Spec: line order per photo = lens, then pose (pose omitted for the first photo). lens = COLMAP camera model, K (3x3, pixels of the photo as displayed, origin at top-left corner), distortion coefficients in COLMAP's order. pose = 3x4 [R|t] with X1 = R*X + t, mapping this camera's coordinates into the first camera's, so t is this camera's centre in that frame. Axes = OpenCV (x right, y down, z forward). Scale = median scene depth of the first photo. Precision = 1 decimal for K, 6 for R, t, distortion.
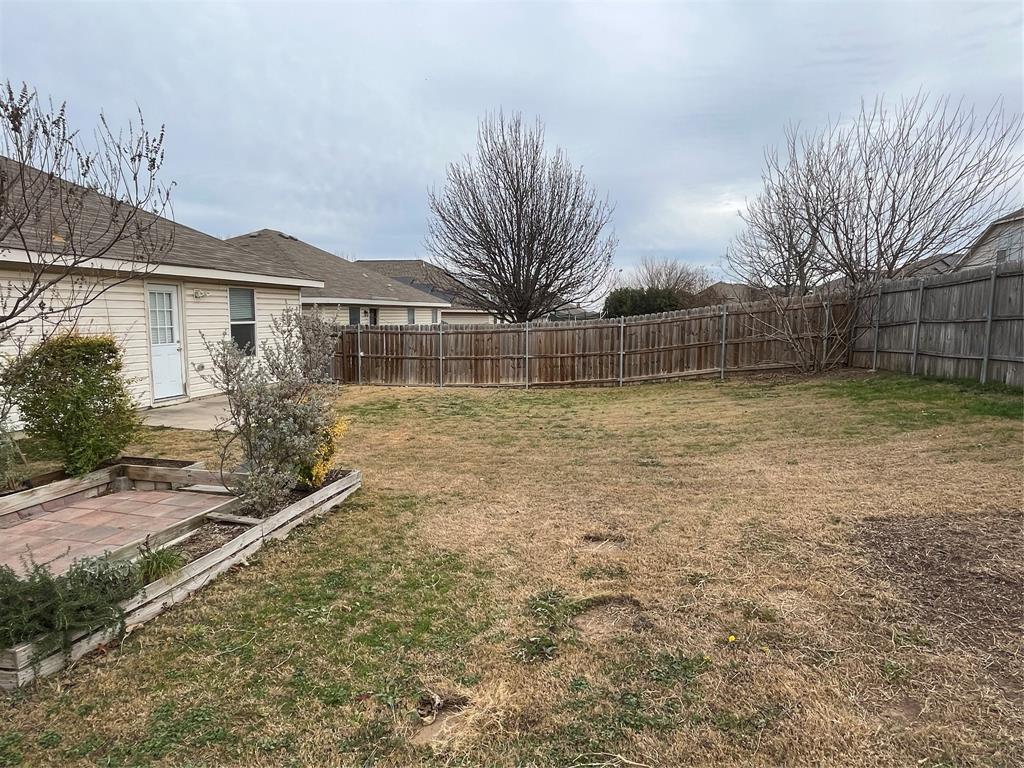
lens RADIAL K [[613.3, 0, 512.0], [0, 613.3, 384.0], [0, 0, 1]] dist [-0.001026, -0.000001]
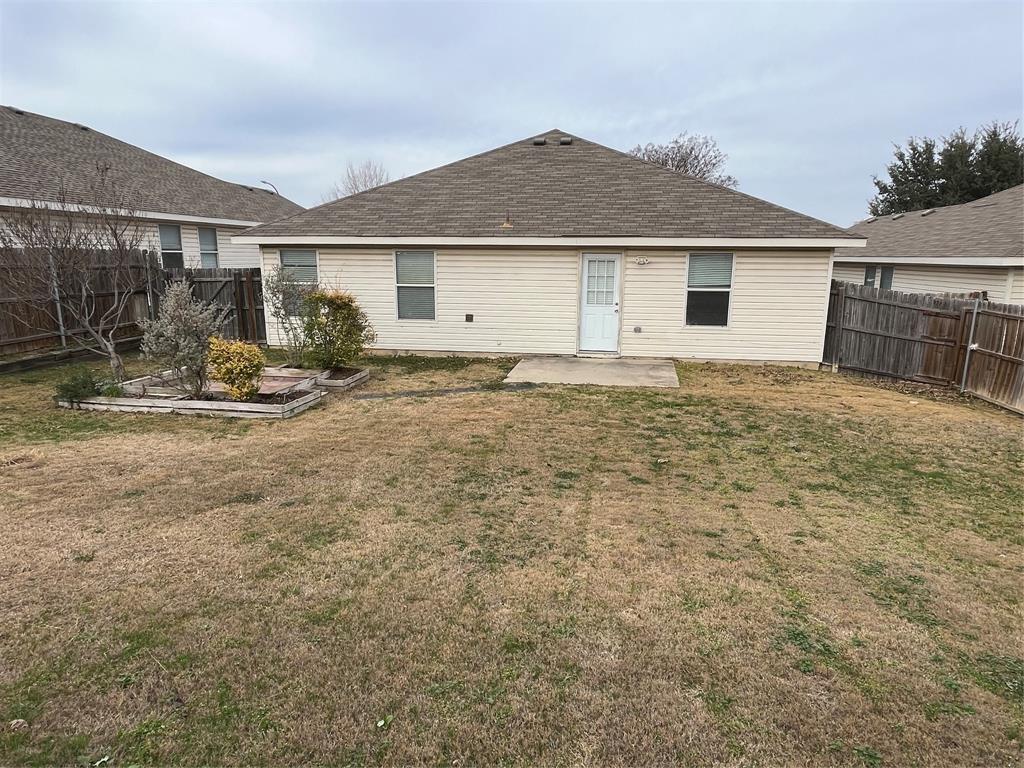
lens RADIAL K [[613.3, 0, 512.0], [0, 613.3, 384.0], [0, 0, 1]] dist [-0.001026, -0.000001]
pose [[0.067326, 0.199234, -0.977636, 0.574510], [-0.121465, 0.974208, 0.190171, -0.116959], [0.990310, 0.105945, 0.089789, 0.725438]]
